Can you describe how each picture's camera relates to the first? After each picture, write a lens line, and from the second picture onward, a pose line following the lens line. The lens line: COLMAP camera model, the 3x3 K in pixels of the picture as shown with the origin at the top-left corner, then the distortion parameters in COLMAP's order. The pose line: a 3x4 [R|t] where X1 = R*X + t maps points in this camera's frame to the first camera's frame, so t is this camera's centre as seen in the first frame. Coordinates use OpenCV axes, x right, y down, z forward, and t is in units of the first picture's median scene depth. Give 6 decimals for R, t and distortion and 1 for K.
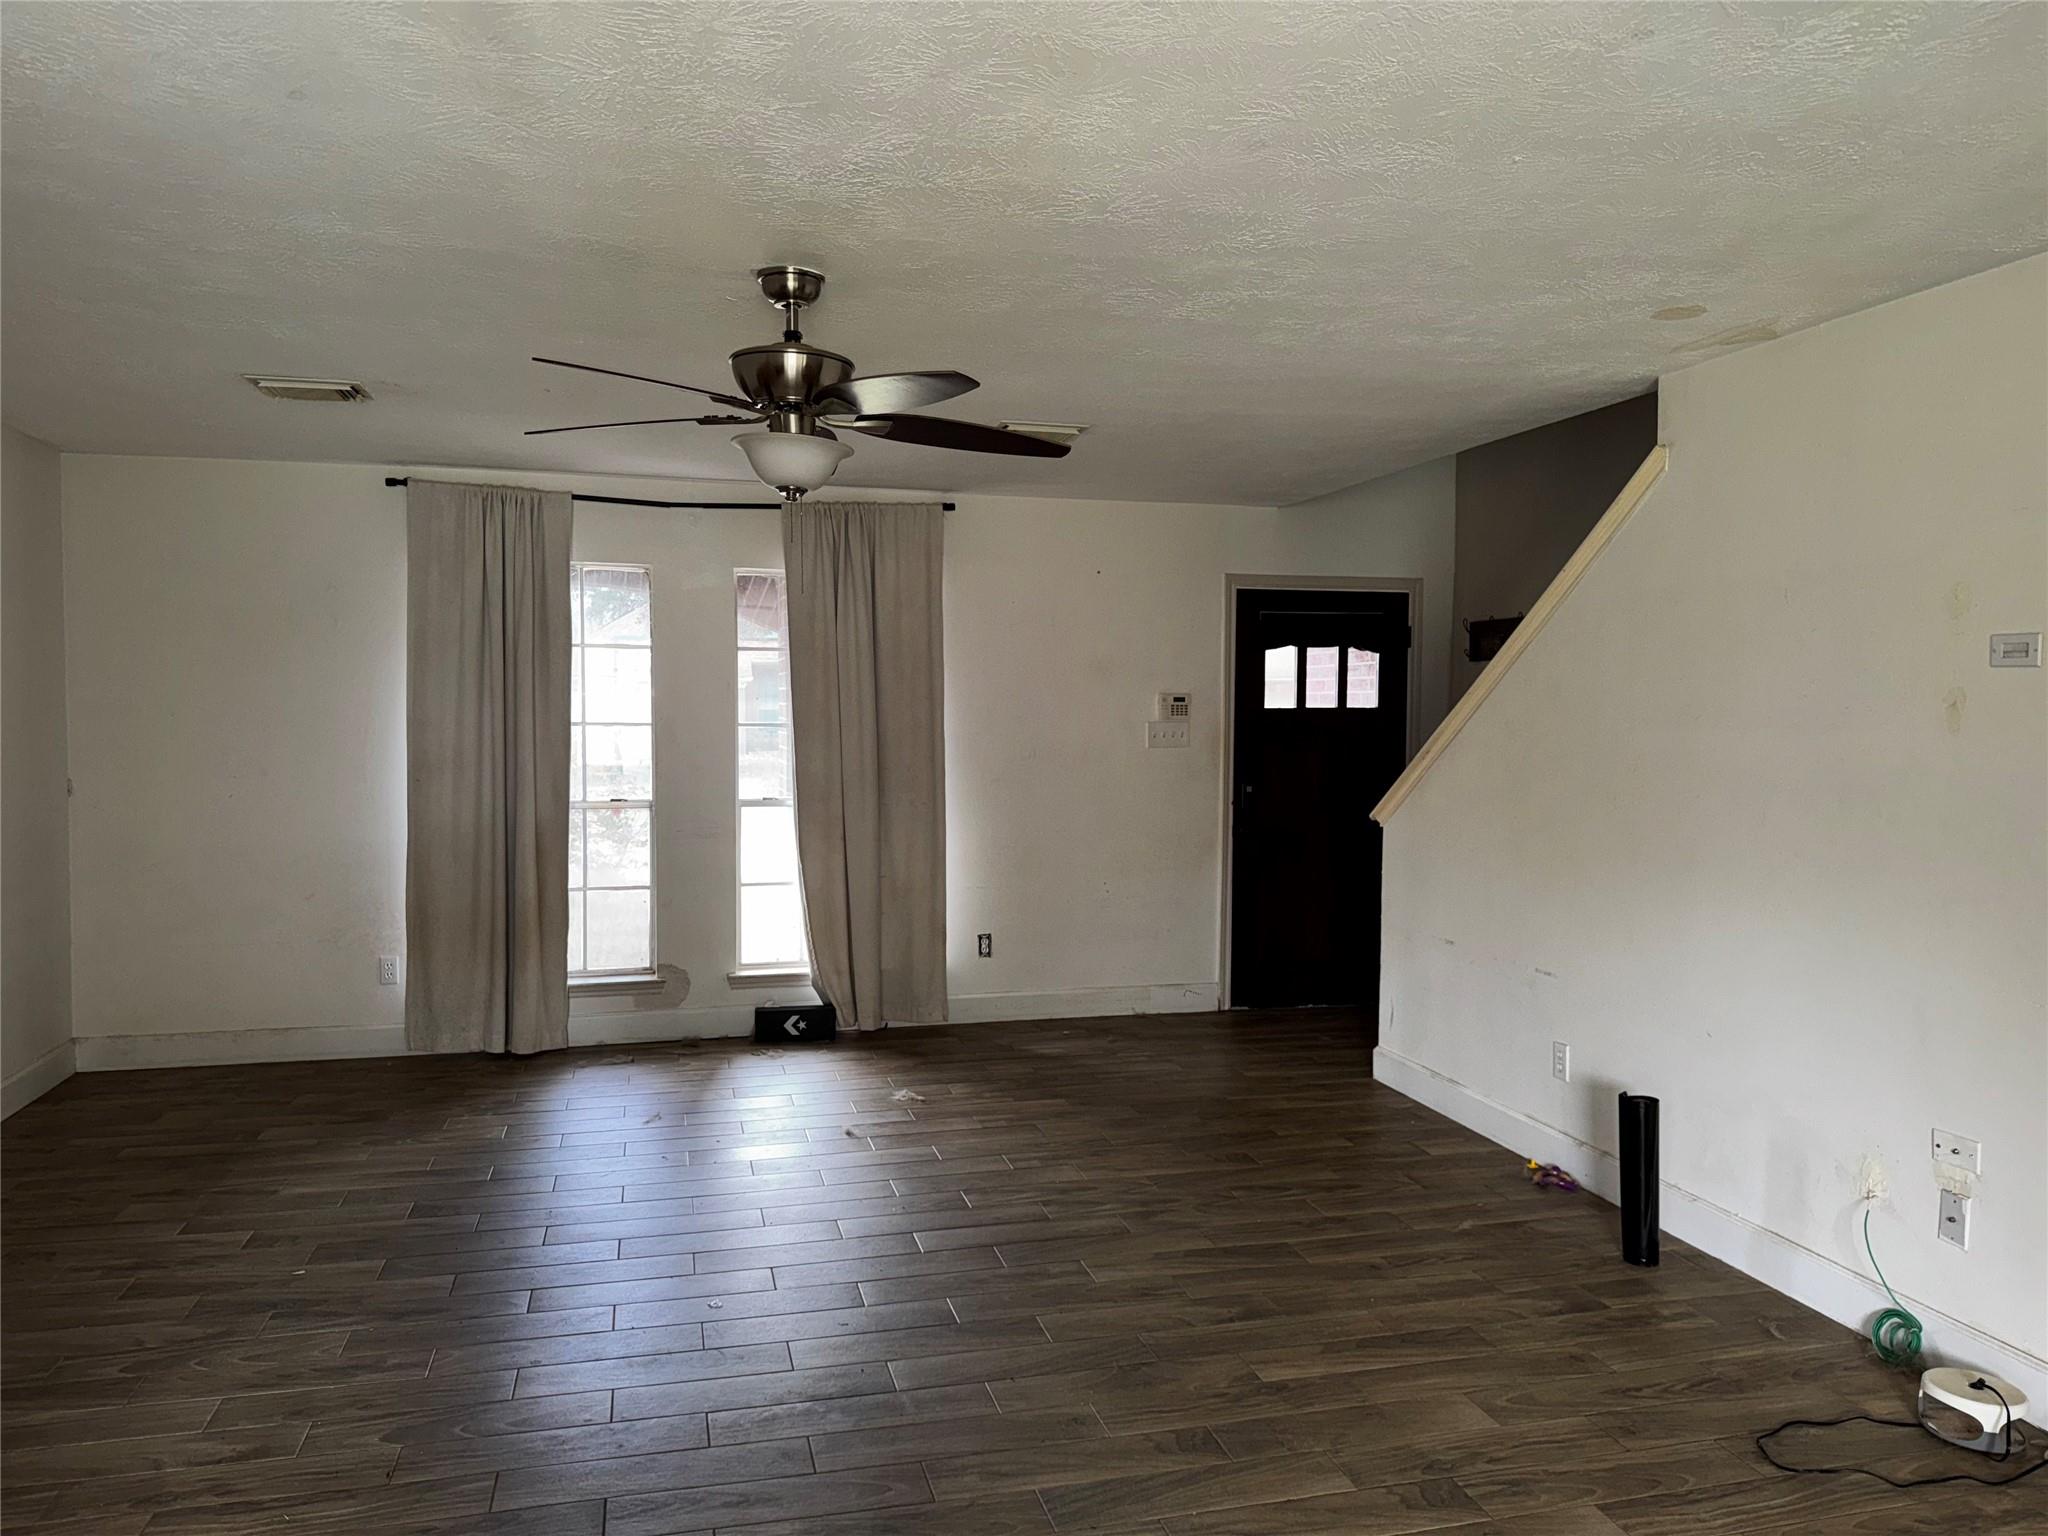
lens RADIAL K [[1437.7, 0, 1020.7], [0, 1437.7, 763.0], [0, 0, 1]] dist [0.004396, 0.000867]
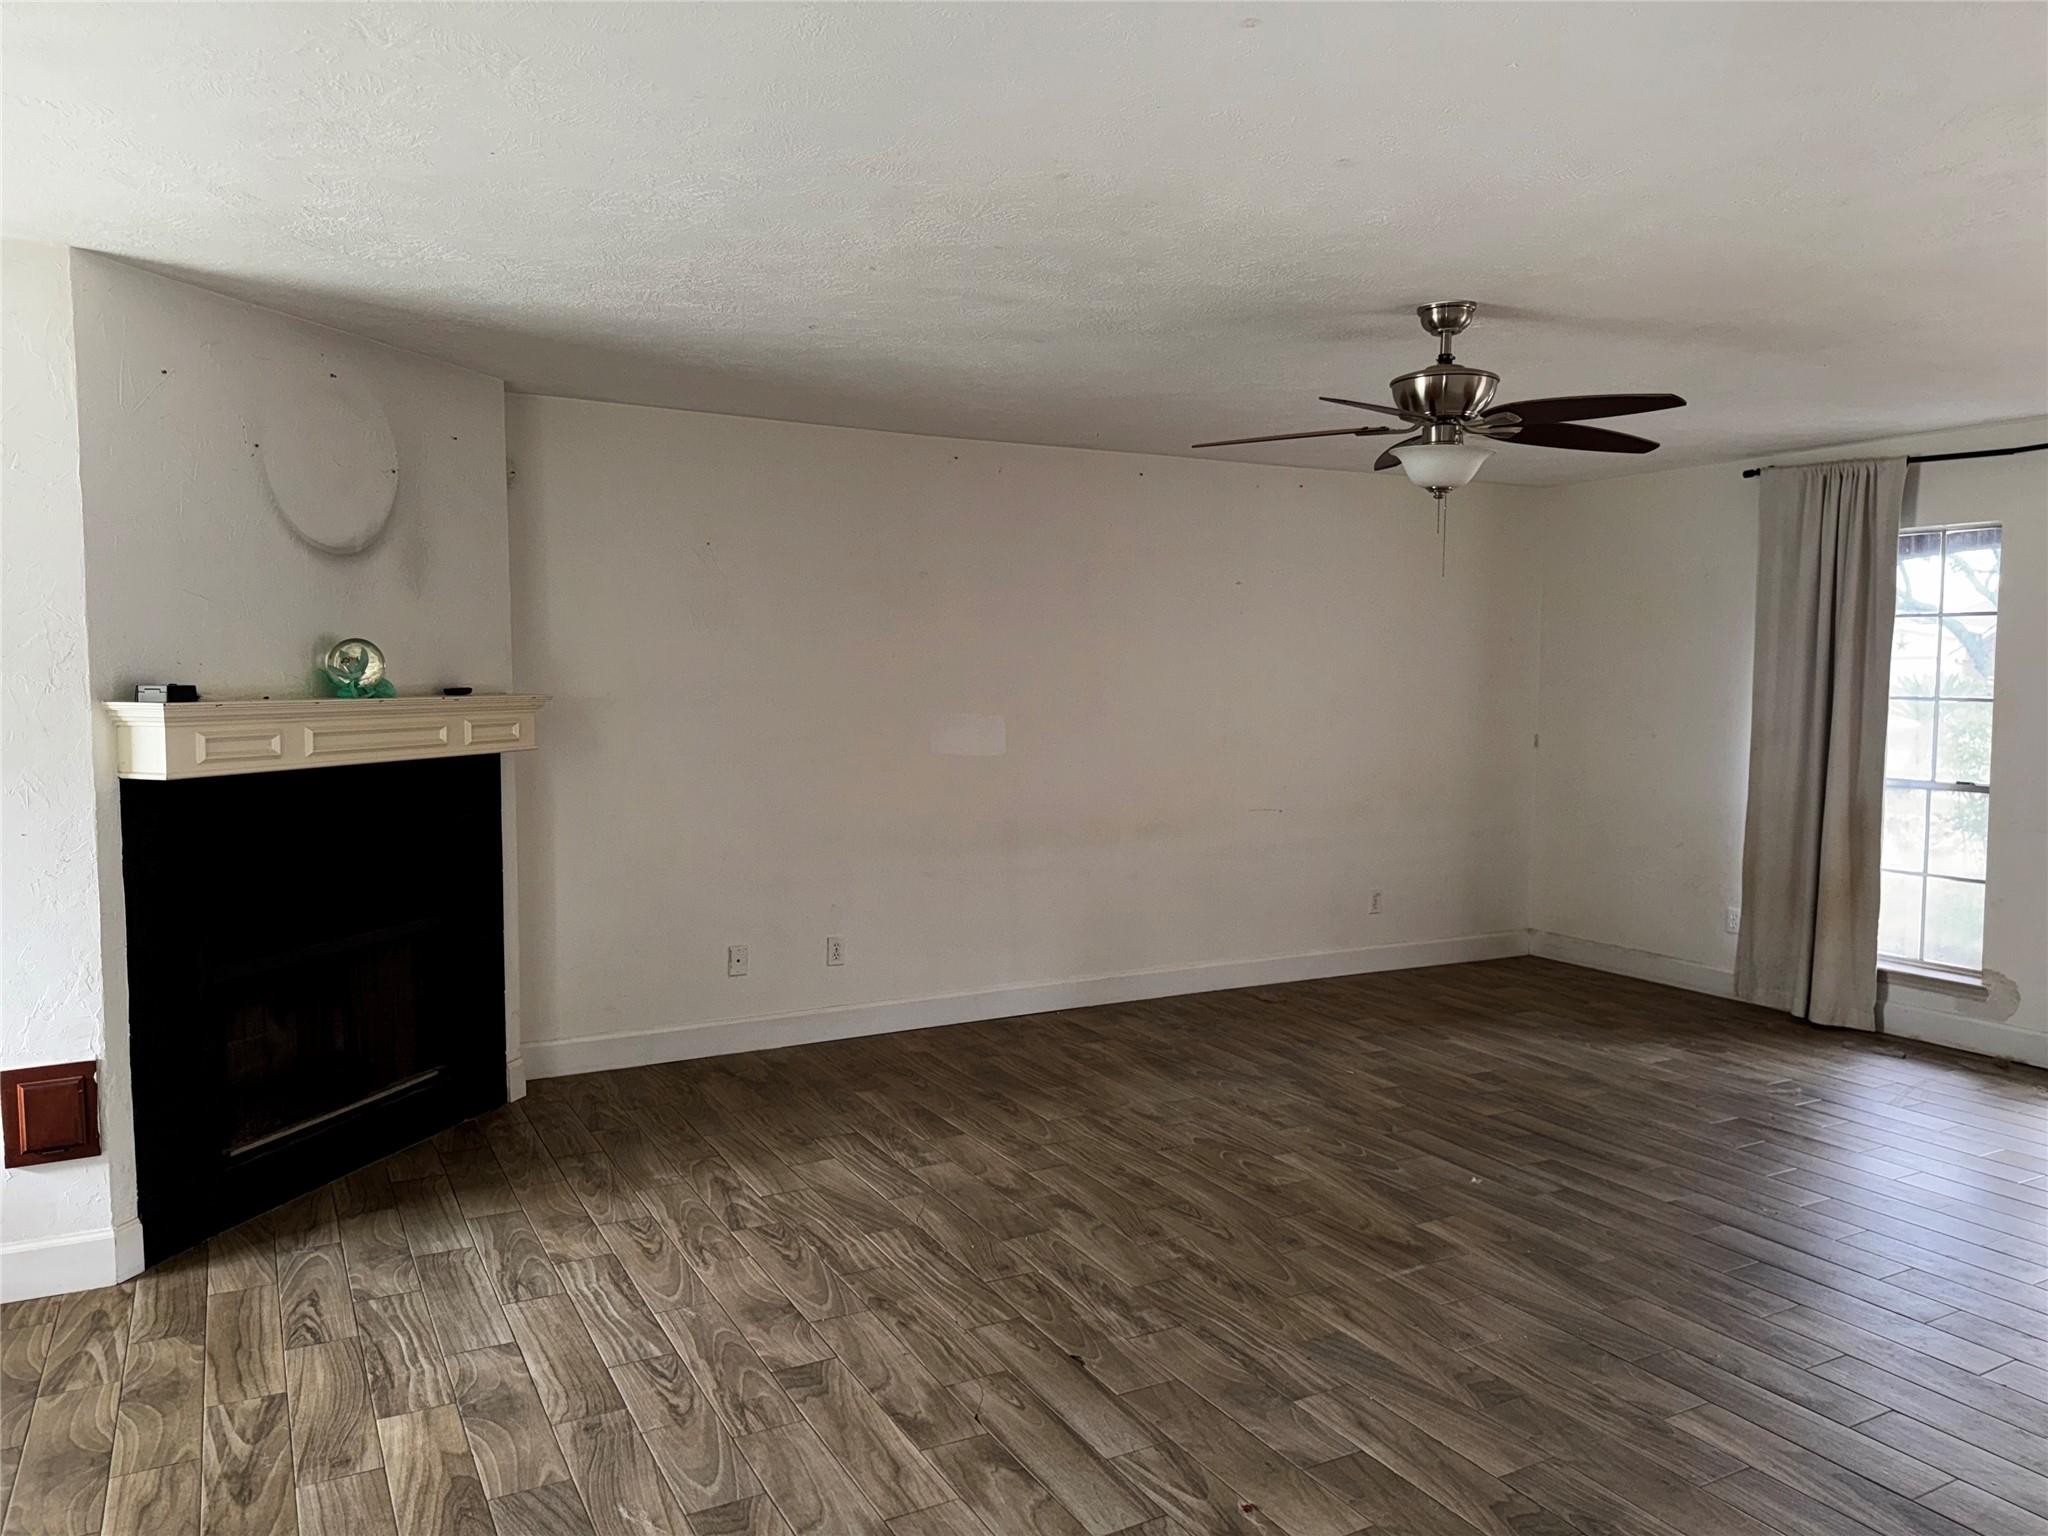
lens RADIAL K [[1437.7, 0, 1020.7], [0, 1437.7, 763.0], [0, 0, 1]] dist [0.004396, 0.000867]
pose [[0.251386, 0.058137, -0.966139, 0.700144], [-0.047961, 0.997716, 0.047558, -0.002915], [0.966698, 0.034381, 0.253601, 0.283602]]
